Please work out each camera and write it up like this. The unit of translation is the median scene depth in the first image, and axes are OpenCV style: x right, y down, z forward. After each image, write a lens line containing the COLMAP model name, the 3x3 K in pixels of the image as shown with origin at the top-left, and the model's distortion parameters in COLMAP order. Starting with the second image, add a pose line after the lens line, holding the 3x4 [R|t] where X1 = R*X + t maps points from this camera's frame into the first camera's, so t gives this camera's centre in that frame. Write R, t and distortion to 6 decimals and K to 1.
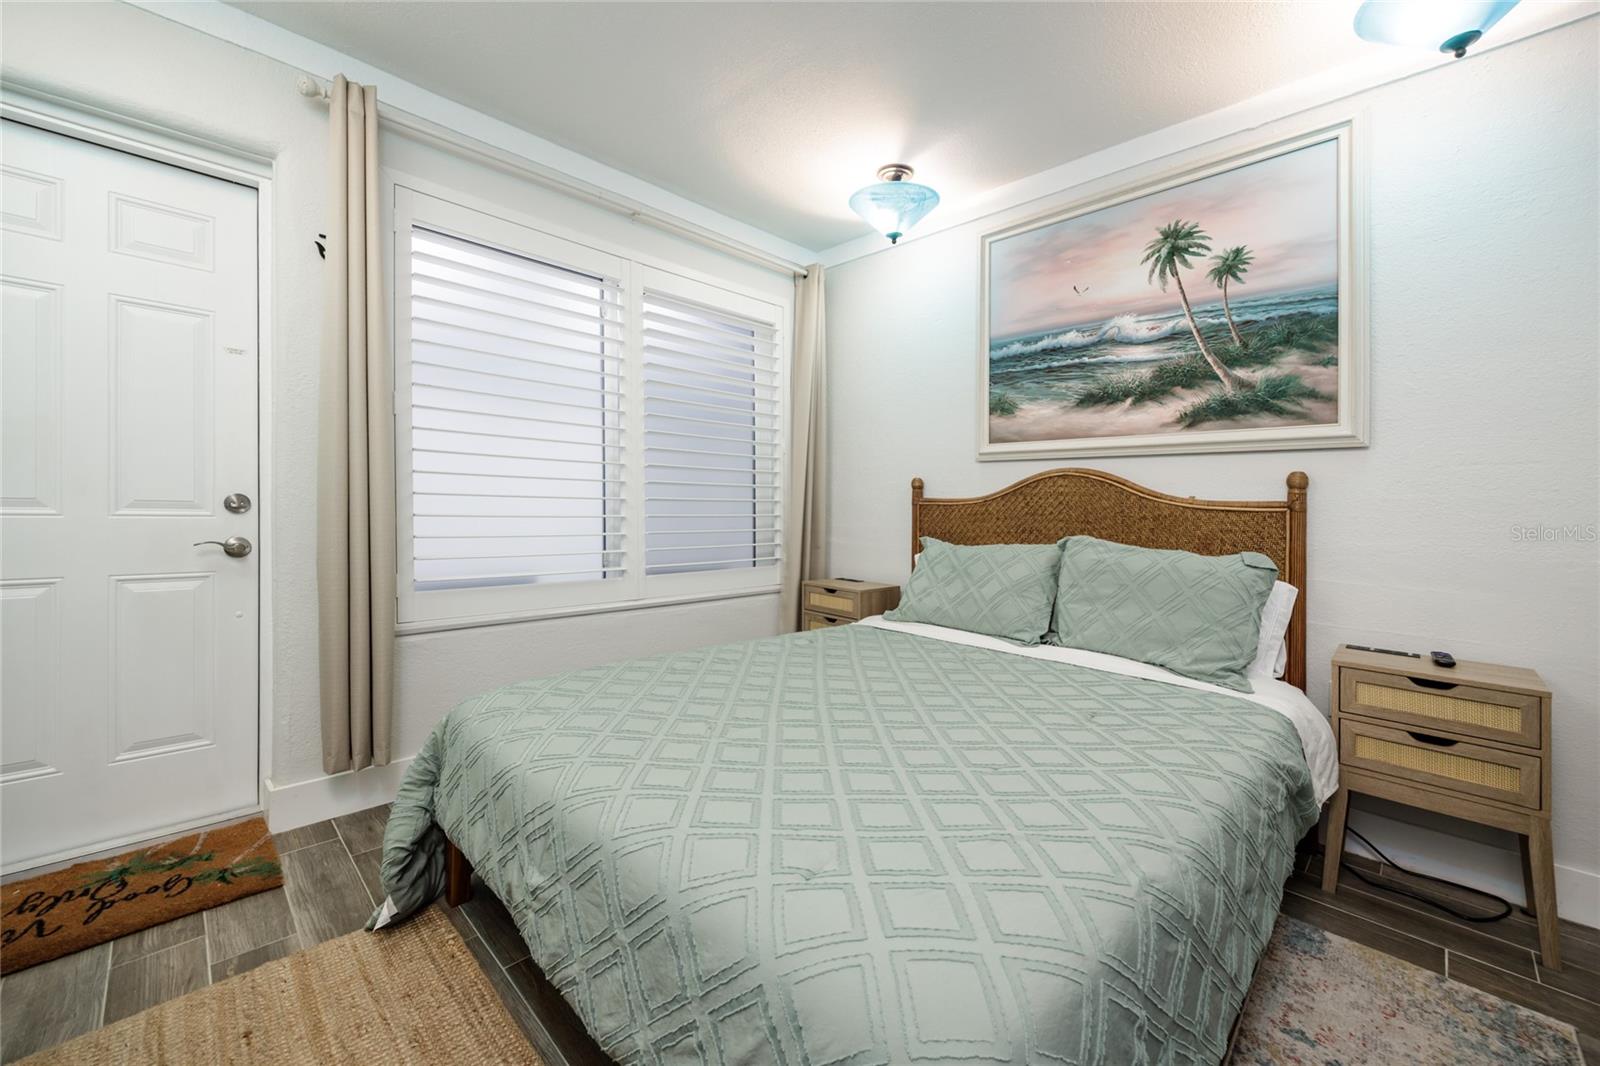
lens RADIAL K [[652.6, 0, 838.1], [0, 652.6, 508.7], [0, 0, 1]] dist [0.000115, 0.000249]
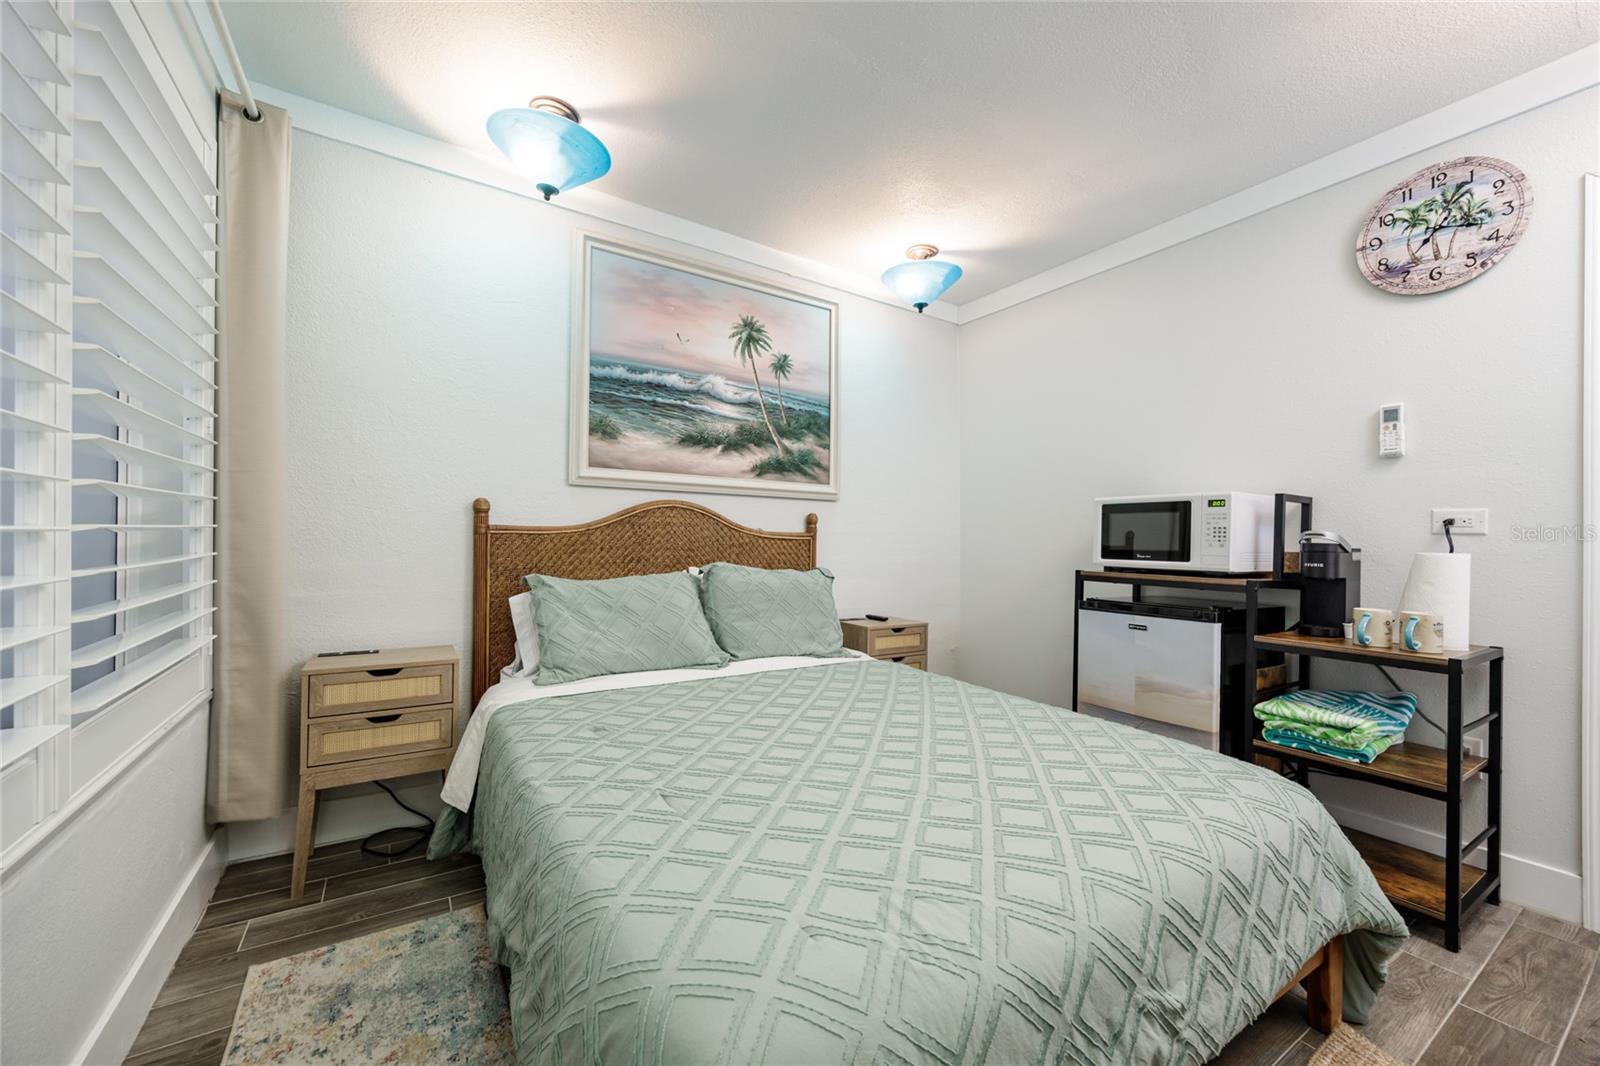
lens RADIAL K [[613.2, 0, 804.0], [0, 613.2, 526.6], [0, 0, 1]] dist [-0.001042, -0.000576]
pose [[0.223448, 0.002877, 0.974712, -0.620443], [-0.007221, 0.999973, -0.001296, -0.020073], [-0.974689, -0.006748, 0.223463, 0.597778]]
